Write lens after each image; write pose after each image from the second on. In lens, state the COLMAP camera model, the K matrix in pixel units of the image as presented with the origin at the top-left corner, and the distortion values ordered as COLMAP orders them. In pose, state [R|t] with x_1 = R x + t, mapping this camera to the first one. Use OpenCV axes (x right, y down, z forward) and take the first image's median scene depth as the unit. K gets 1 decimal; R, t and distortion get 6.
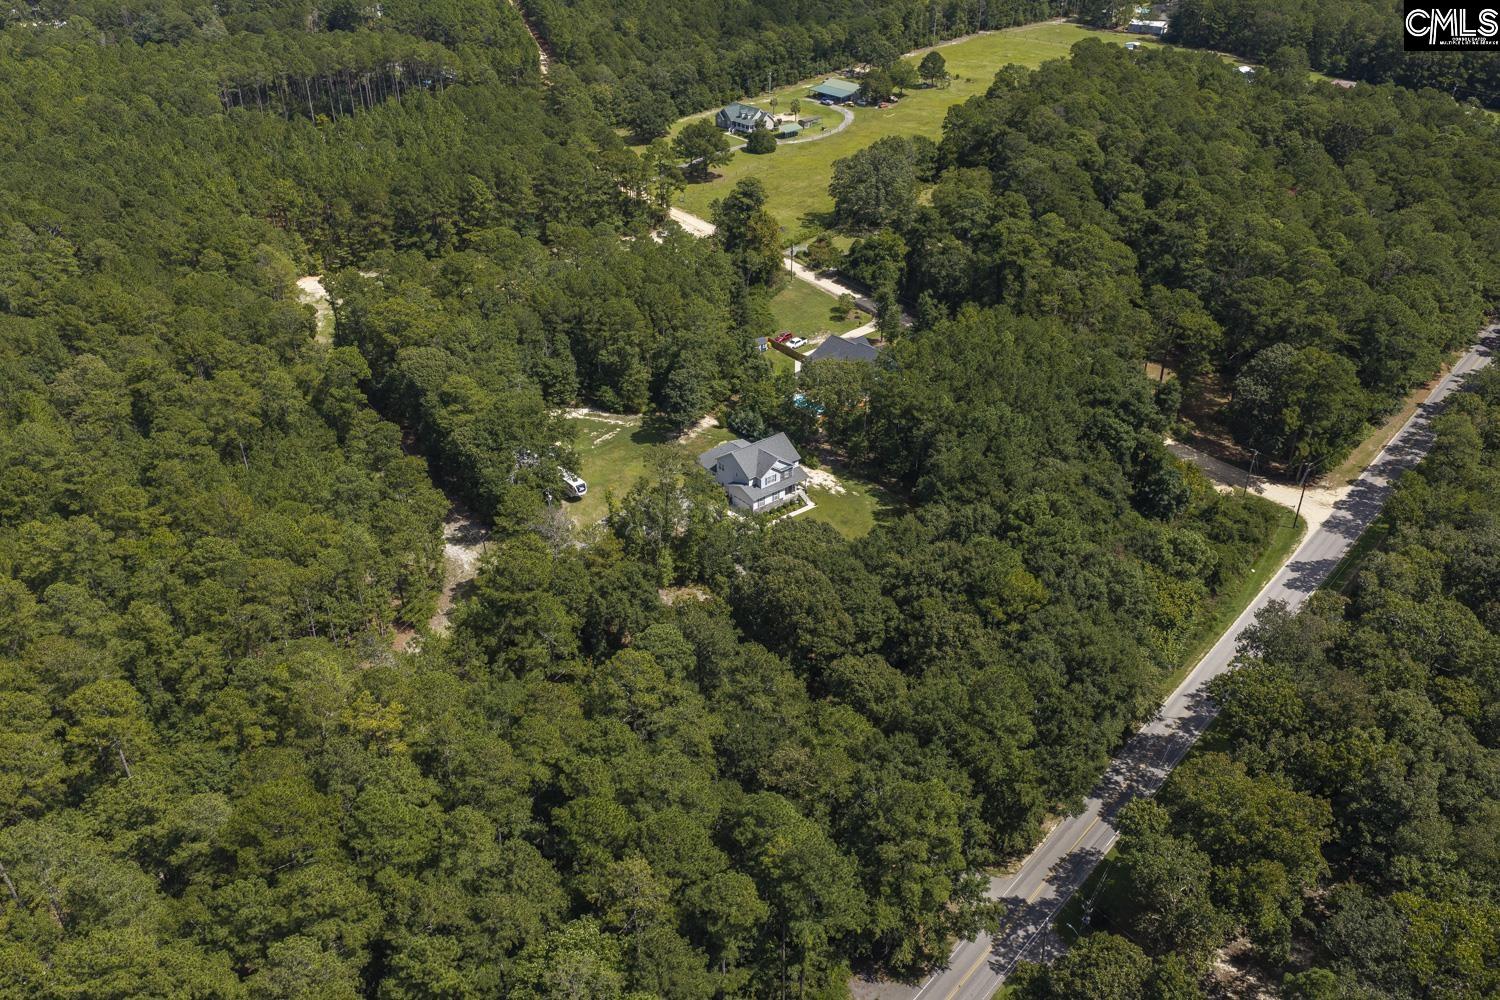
lens RADIAL K [[1237.7, 0, 743.5], [0, 1237.7, 510.7], [0, 0, 1]] dist [0.008553, -0.019201]
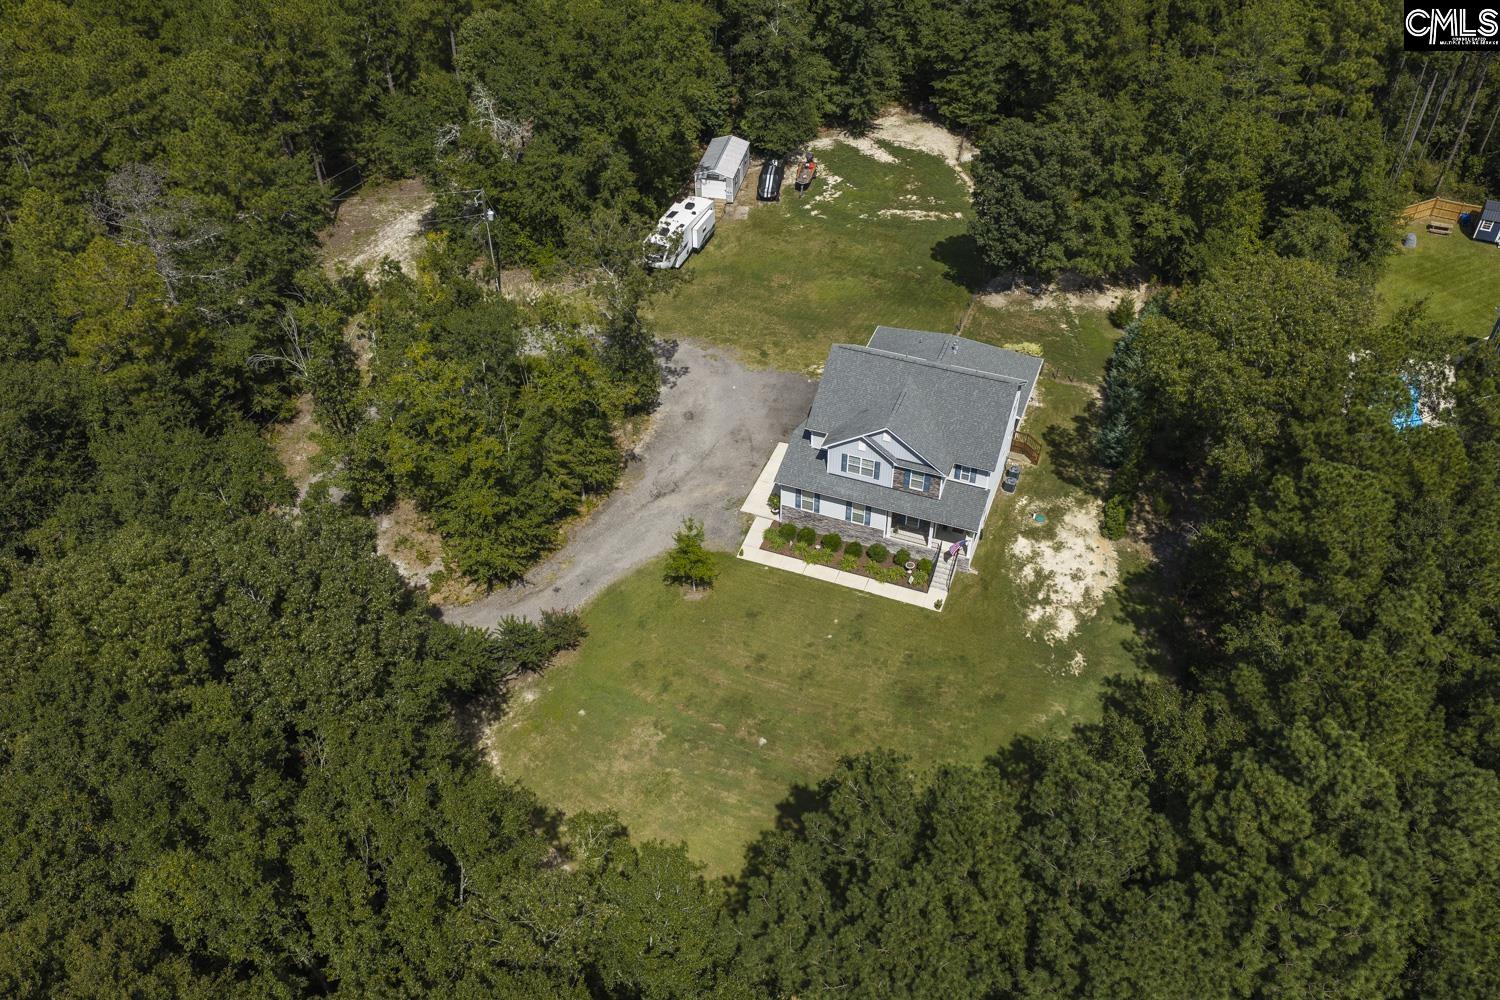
lens RADIAL K [[1237.7, 0, 743.5], [0, 1237.7, 510.7], [0, 0, 1]] dist [0.008553, -0.019201]
pose [[0.486424, 0.589395, -0.644984, 0.213189], [-0.437426, 0.803304, 0.404179, -0.126528], [0.756340, 0.085530, 0.648563, 0.656059]]
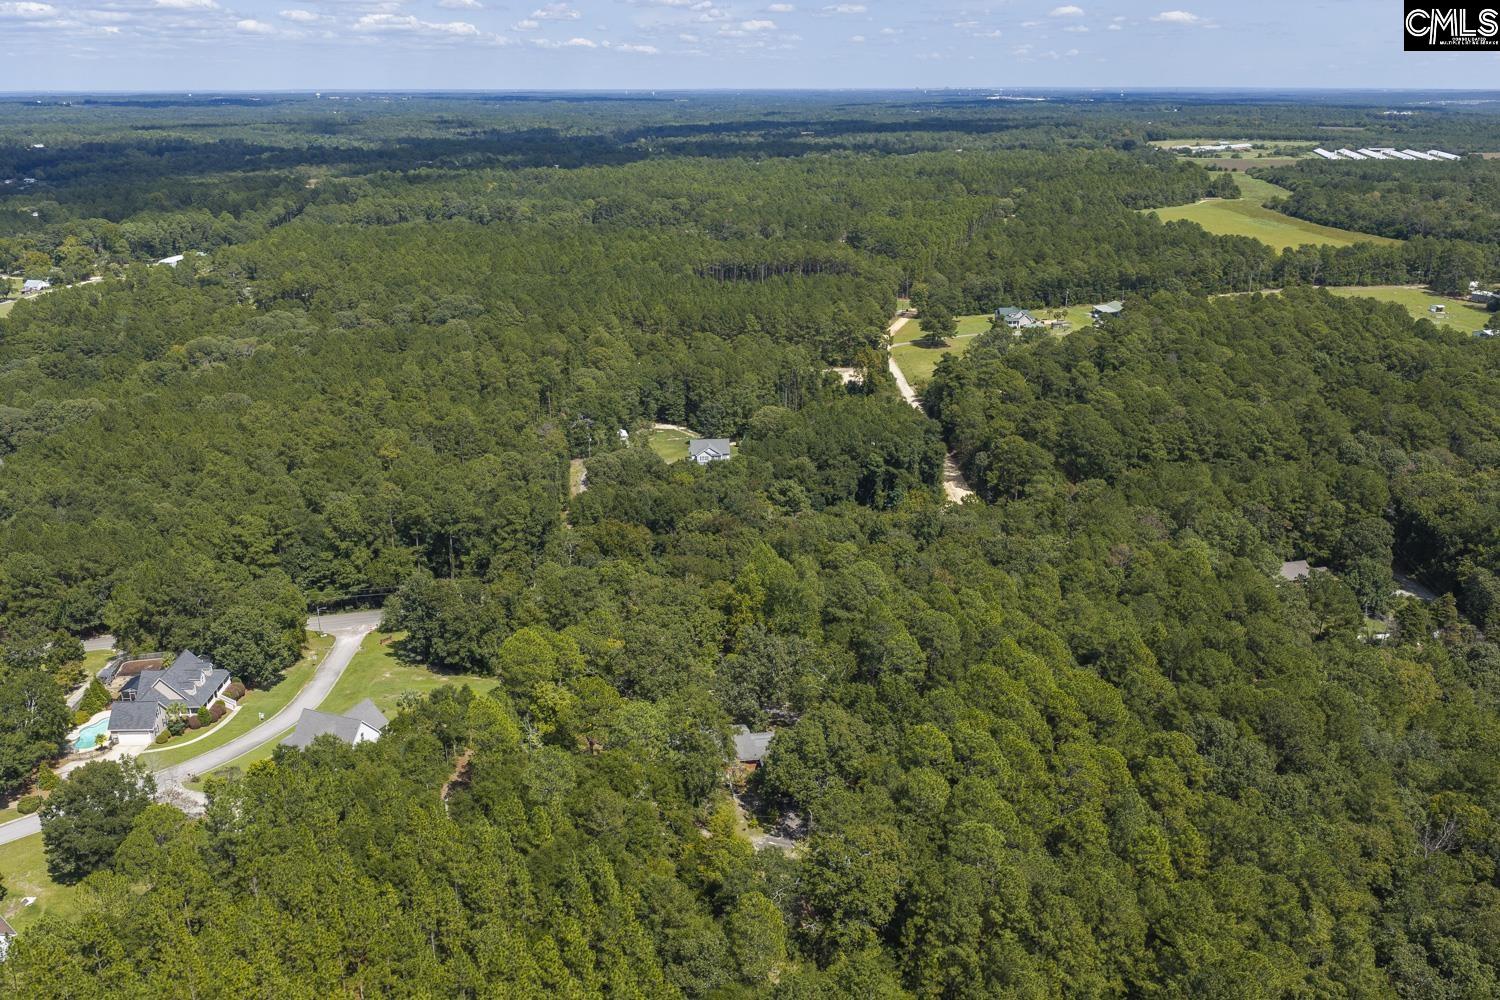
lens RADIAL K [[1237.7, 0, 743.5], [0, 1237.7, 510.7], [0, 0, 1]] dist [0.008553, -0.019201]
pose [[0.821498, 0.190856, -0.537321, 0.897968], [-0.290775, 0.950808, -0.106833, 0.189732], [0.490500, 0.244003, 0.836584, -0.366777]]
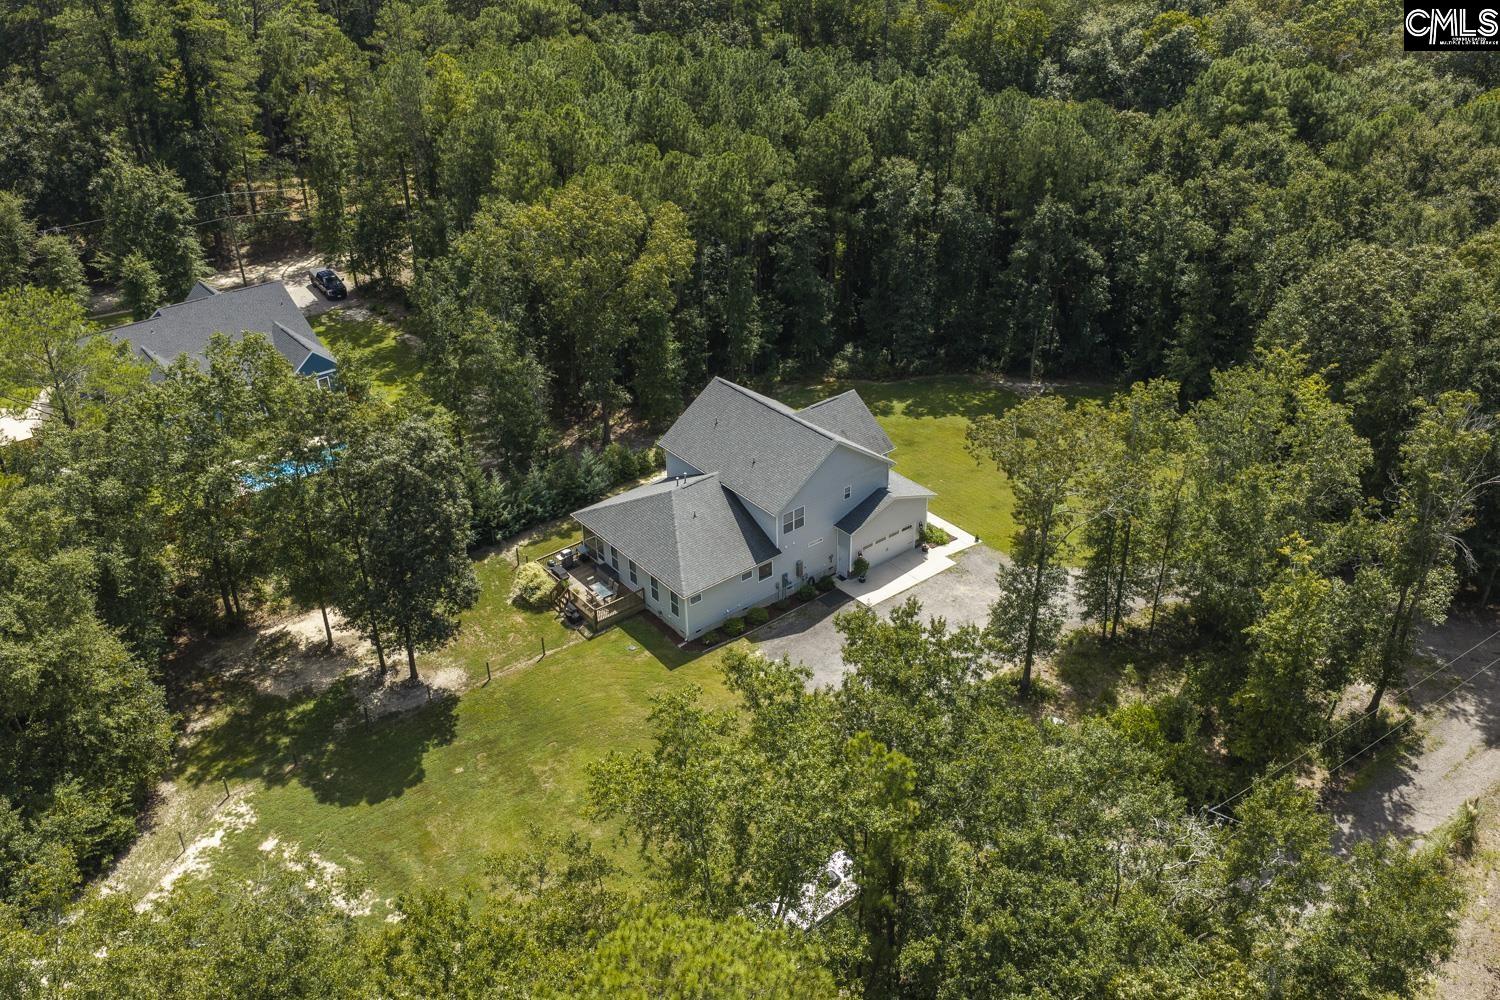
lens RADIAL K [[1237.7, 0, 743.5], [0, 1237.7, 510.7], [0, 0, 1]] dist [0.008553, -0.019201]
pose [[0.018125, -0.500573, 0.865505, -0.273556], [0.525443, 0.741240, 0.417699, -0.164767], [-0.850636, 0.447203, 0.276458, 0.823587]]
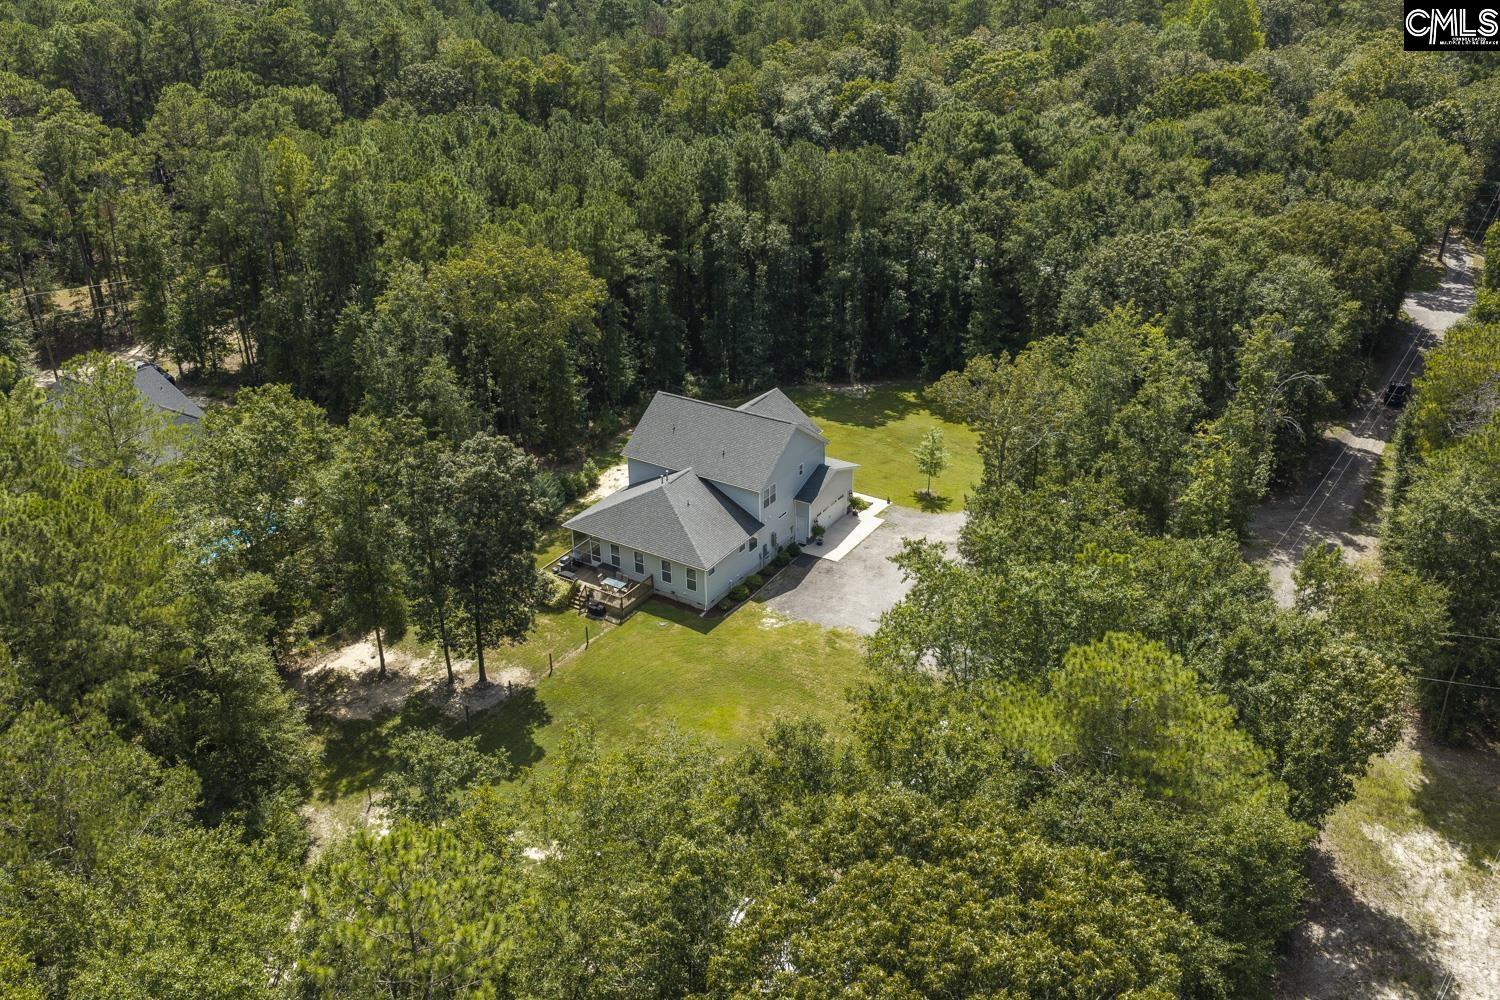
lens RADIAL K [[1237.7, 0, 743.5], [0, 1237.7, 510.7], [0, 0, 1]] dist [0.008553, -0.019201]
pose [[-0.310015, -0.418957, 0.853444, -0.312967], [0.497515, 0.693460, 0.521144, -0.214449], [-0.810166, 0.586164, -0.006545, 0.907542]]
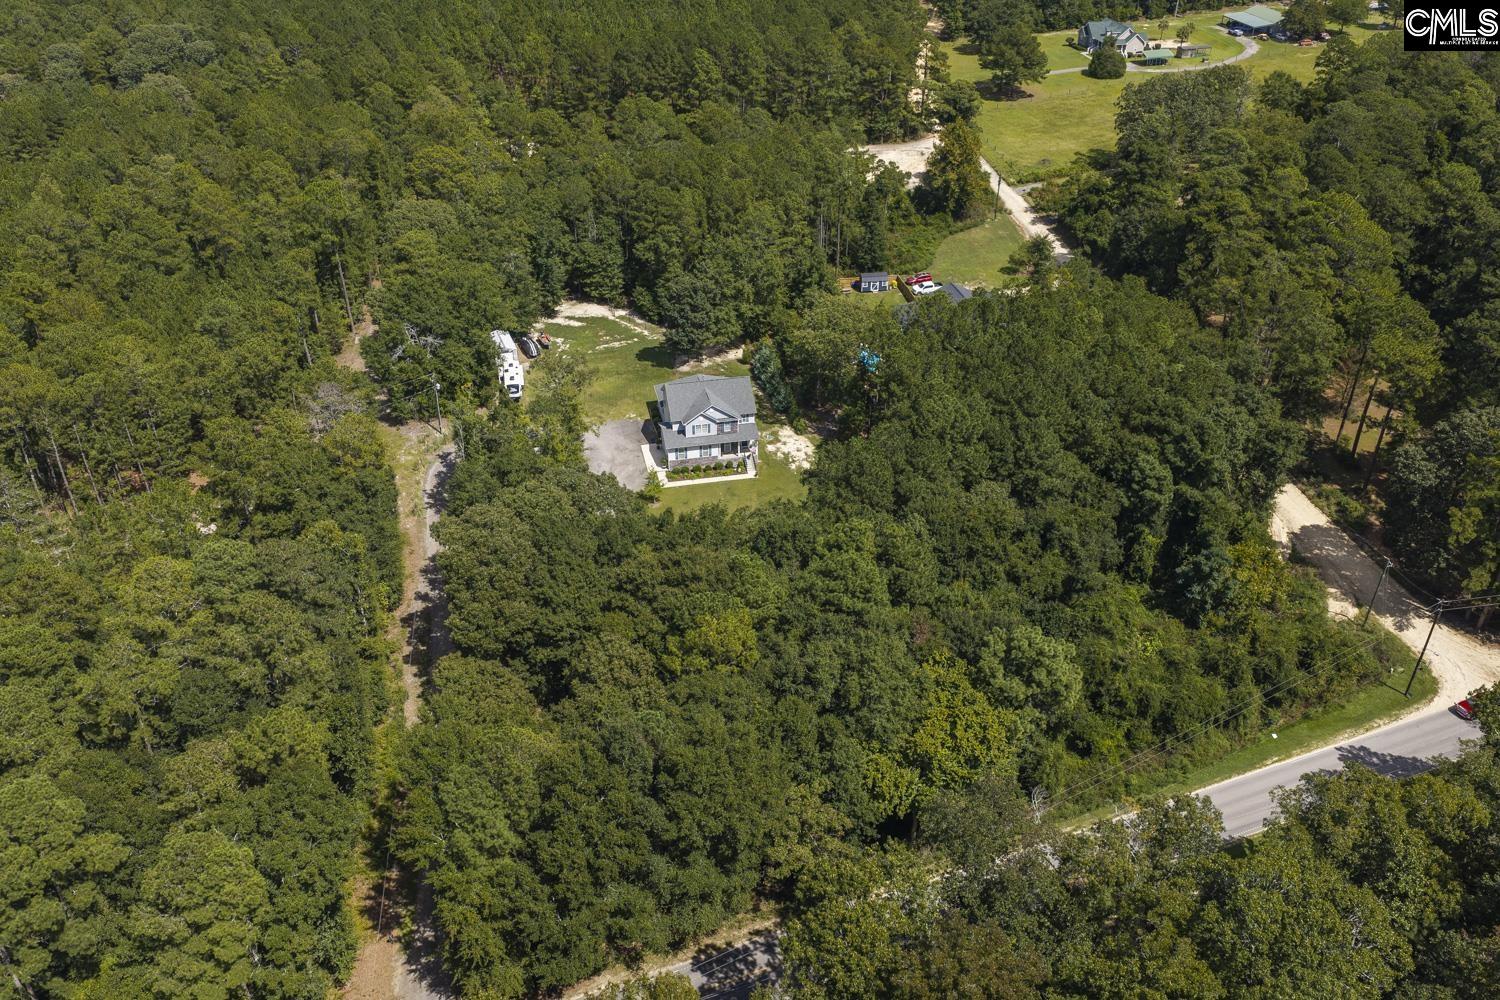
lens RADIAL K [[1237.7, 0, 743.5], [0, 1237.7, 510.7], [0, 0, 1]] dist [0.008553, -0.019201]
pose [[0.884814, 0.253813, -0.390748, 0.321481], [-0.238667, 0.967127, 0.087765, -0.044310], [0.400179, 0.015603, 0.916304, 0.257868]]
